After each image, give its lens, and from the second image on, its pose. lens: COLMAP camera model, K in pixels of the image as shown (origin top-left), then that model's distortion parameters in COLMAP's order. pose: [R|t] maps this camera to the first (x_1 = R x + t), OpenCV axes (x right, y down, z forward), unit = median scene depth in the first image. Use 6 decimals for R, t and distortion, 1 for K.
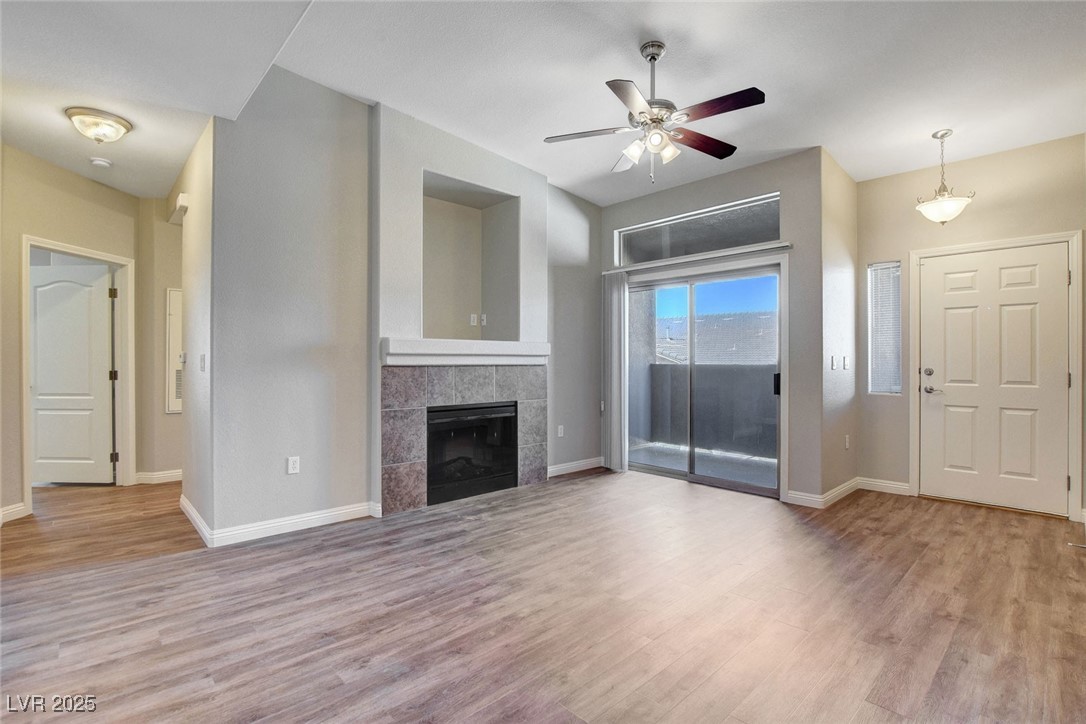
lens RADIAL K [[497.3, 0, 541.6], [0, 497.3, 365.2], [0, 0, 1]] dist [-0.026449, 0.002196]
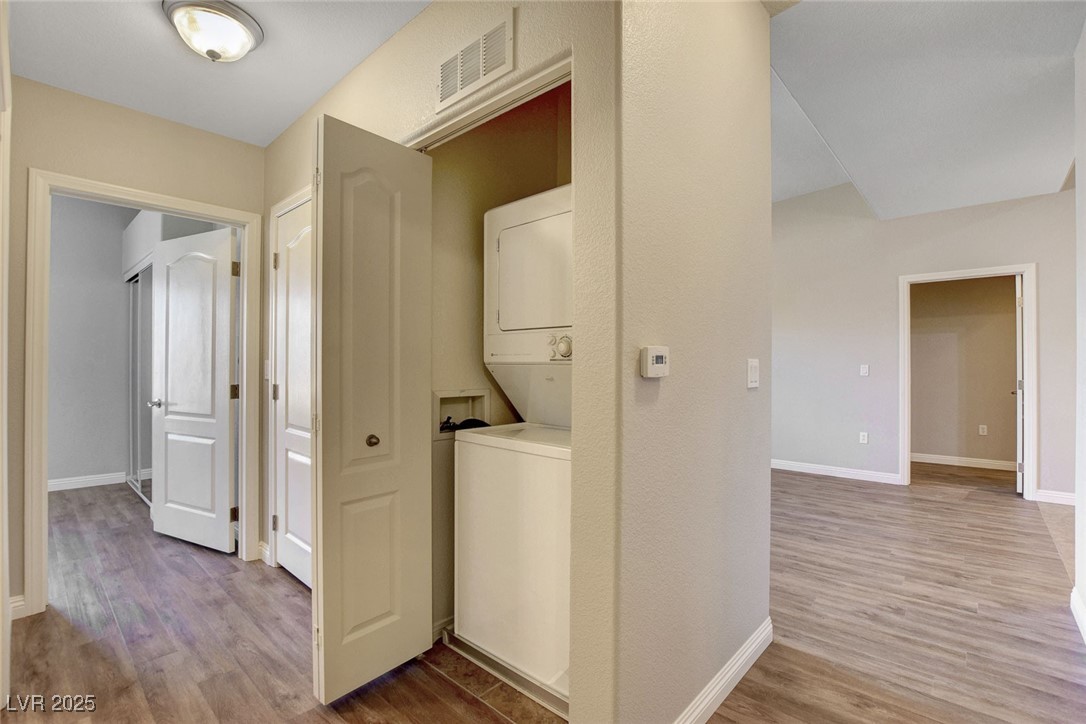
lens RADIAL K [[497.3, 0, 542.7], [0, 497.3, 361.7], [0, 0, 1]] dist [-0.026449, 0.002196]
pose [[-0.081455, 0.004308, 0.996668, -1.094124], [-0.001167, 0.999990, -0.004418, -0.010872], [-0.996676, -0.001523, -0.081449, 1.125574]]
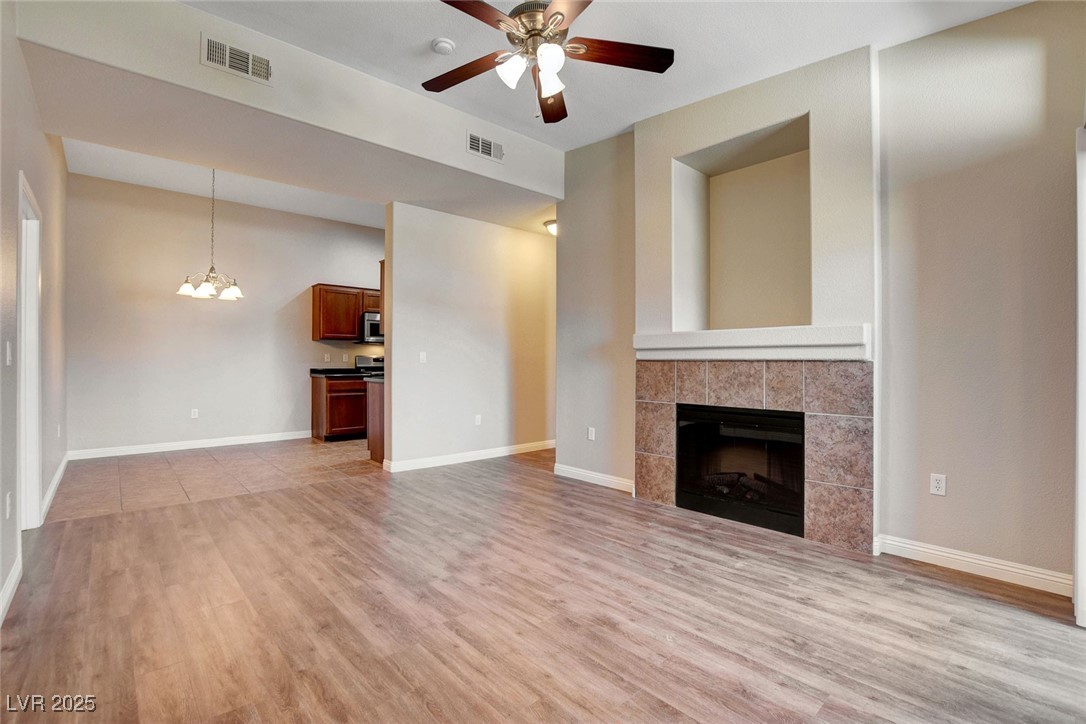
lens RADIAL K [[497.3, 0, 547.3], [0, 497.3, 361.3], [0, 0, 1]] dist [-0.026449, 0.002196]
pose [[-0.002164, 0.000029, -0.999998, 0.782735], [-0.007036, 0.999975, 0.000044, 0.004739], [0.999973, 0.007036, -0.002164, 0.803091]]
